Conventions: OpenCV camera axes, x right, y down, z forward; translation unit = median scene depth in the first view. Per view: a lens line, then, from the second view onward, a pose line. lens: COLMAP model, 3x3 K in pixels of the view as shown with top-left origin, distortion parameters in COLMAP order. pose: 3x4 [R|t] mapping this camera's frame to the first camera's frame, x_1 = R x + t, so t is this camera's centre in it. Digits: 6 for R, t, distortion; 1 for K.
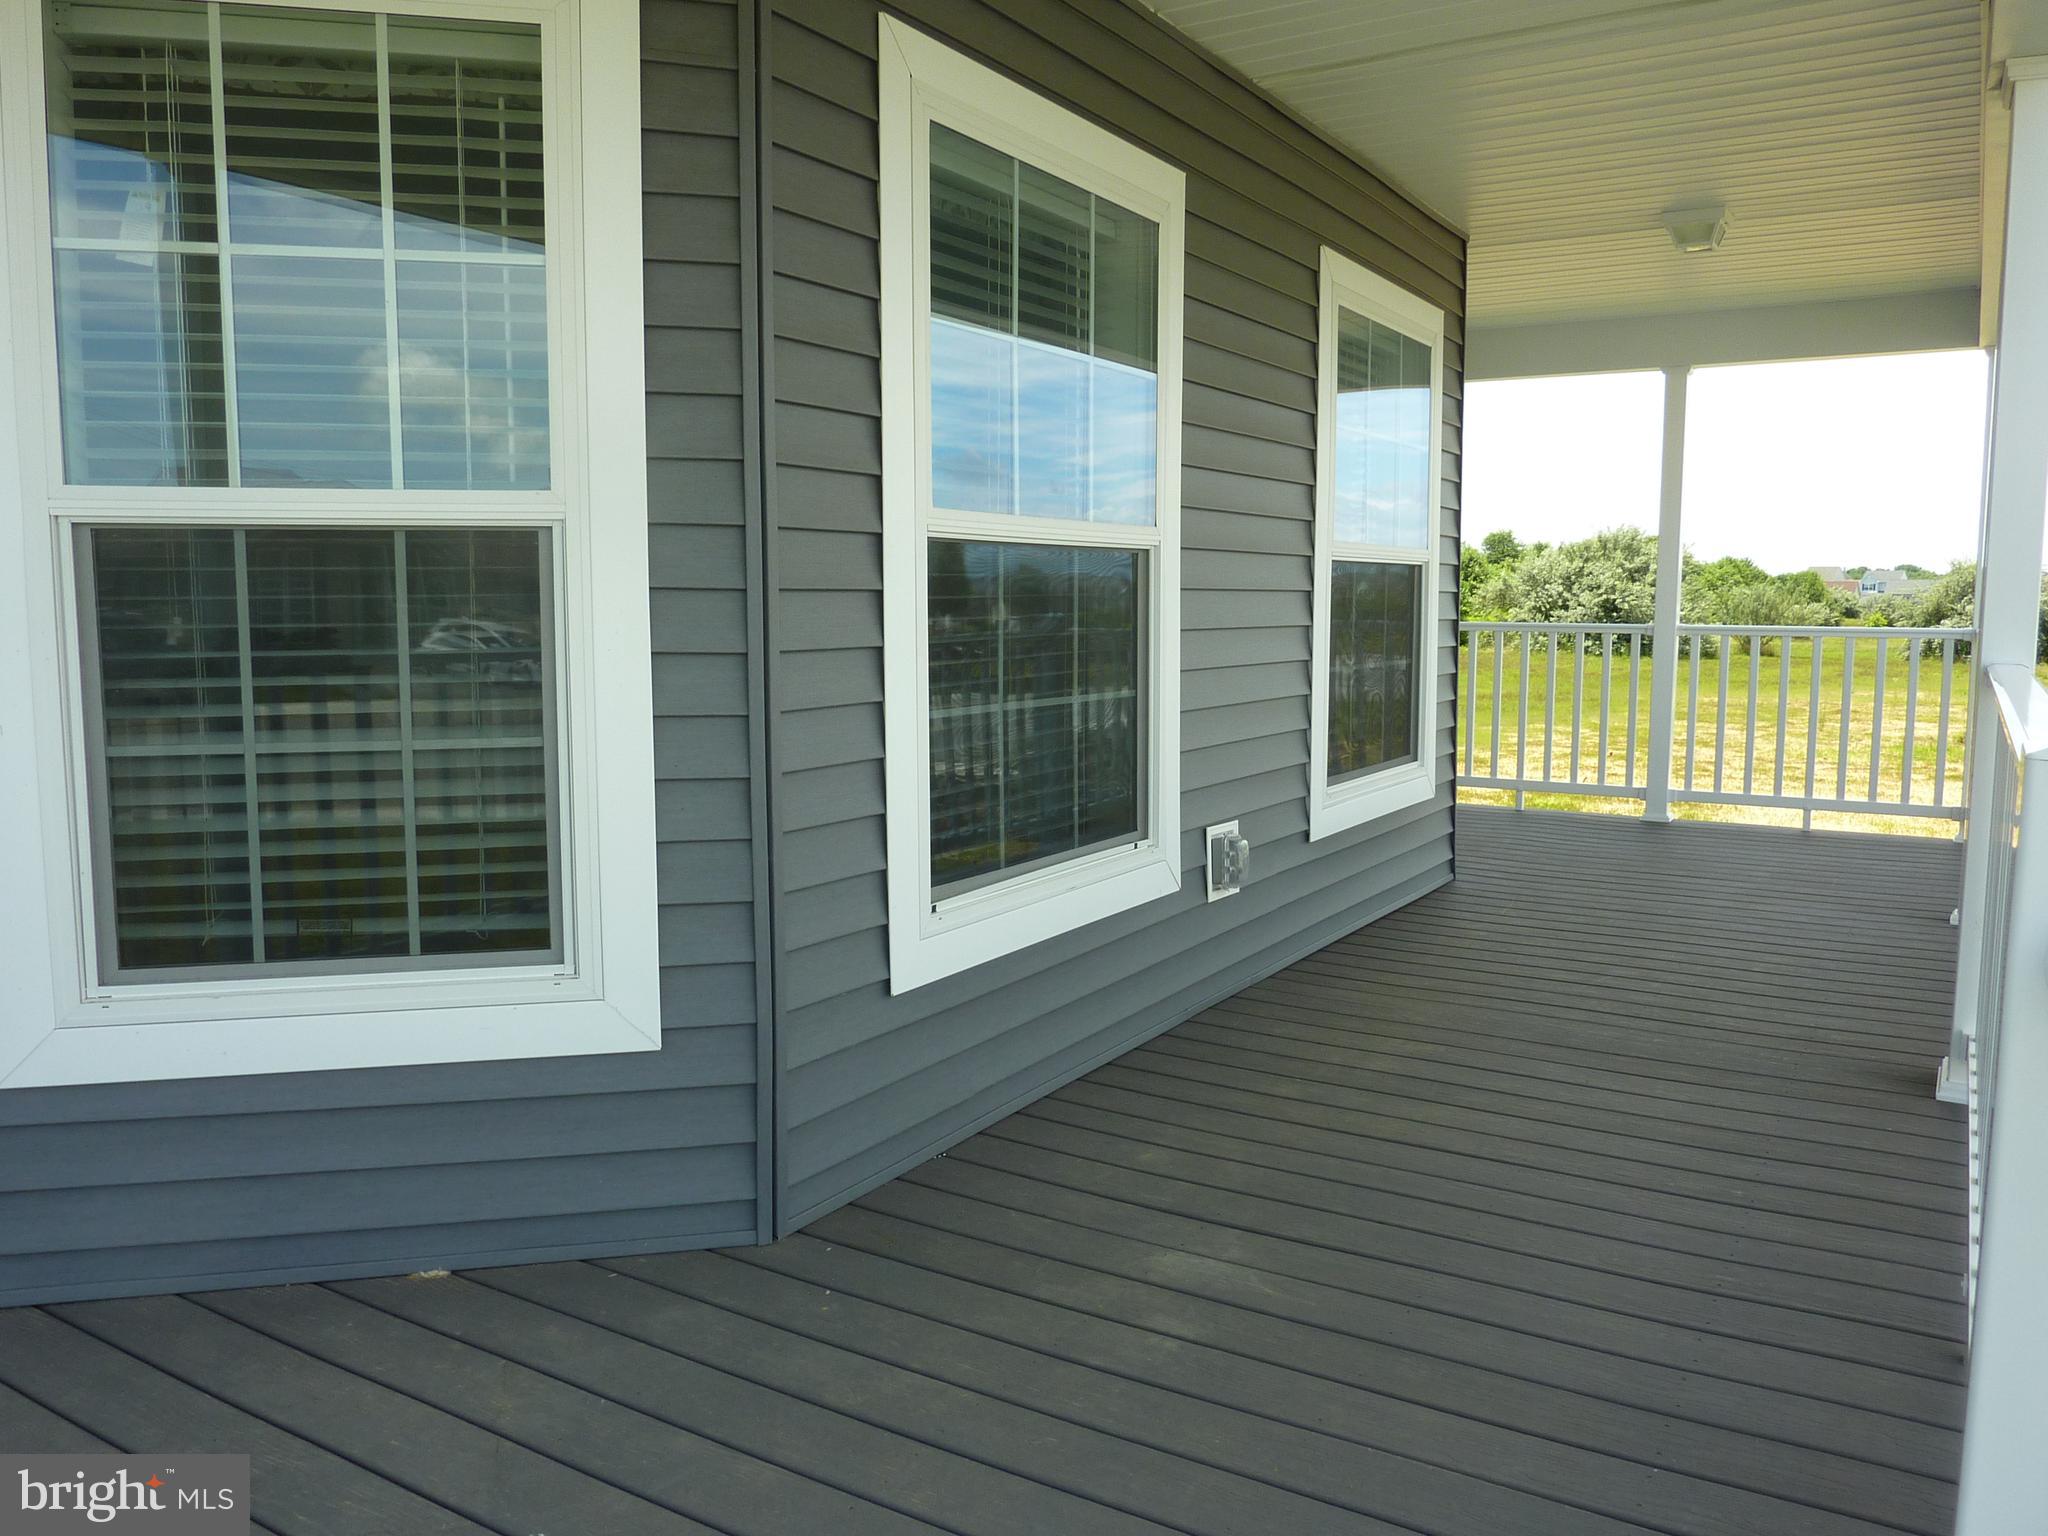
lens RADIAL K [[1562.9, 0, 1015.1], [0, 1562.9, 768.0], [0, 0, 1]] dist [-0.025953, -0.003299]
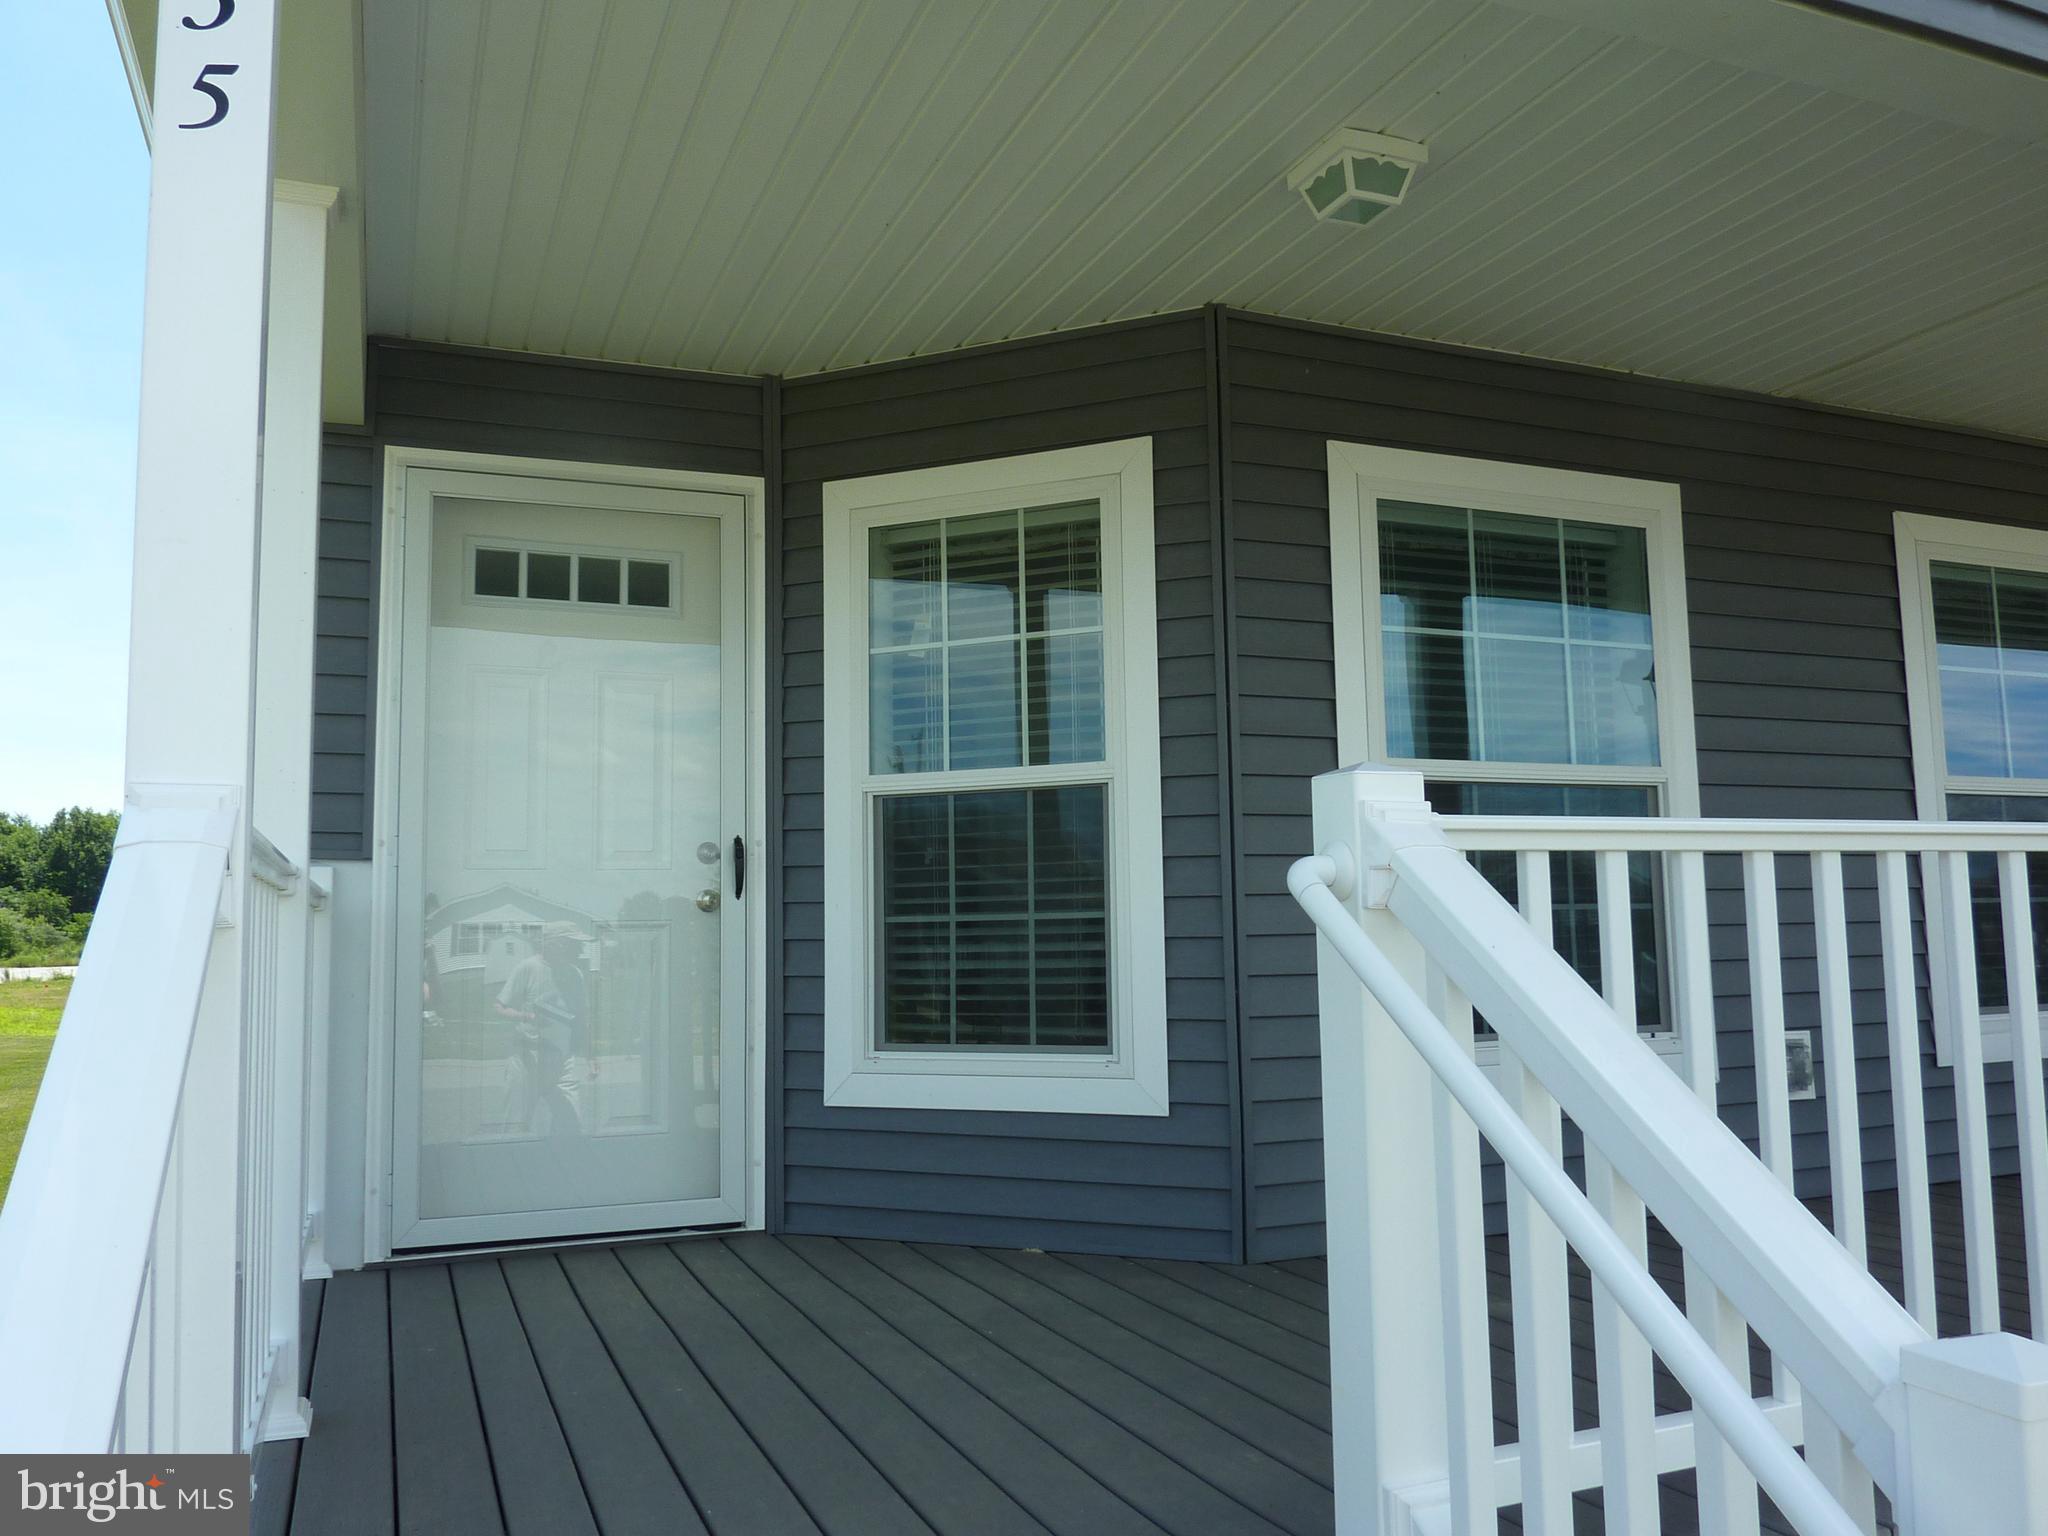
lens RADIAL K [[1562.9, 0, 1017.9], [0, 1562.9, 771.5], [0, 0, 1]] dist [-0.025953, -0.003299]
pose [[0.806610, -0.075487, -0.586244, 0.586019], [-0.047112, 0.980446, -0.191066, 0.151611], [0.589204, 0.181735, 0.787281, -0.355657]]
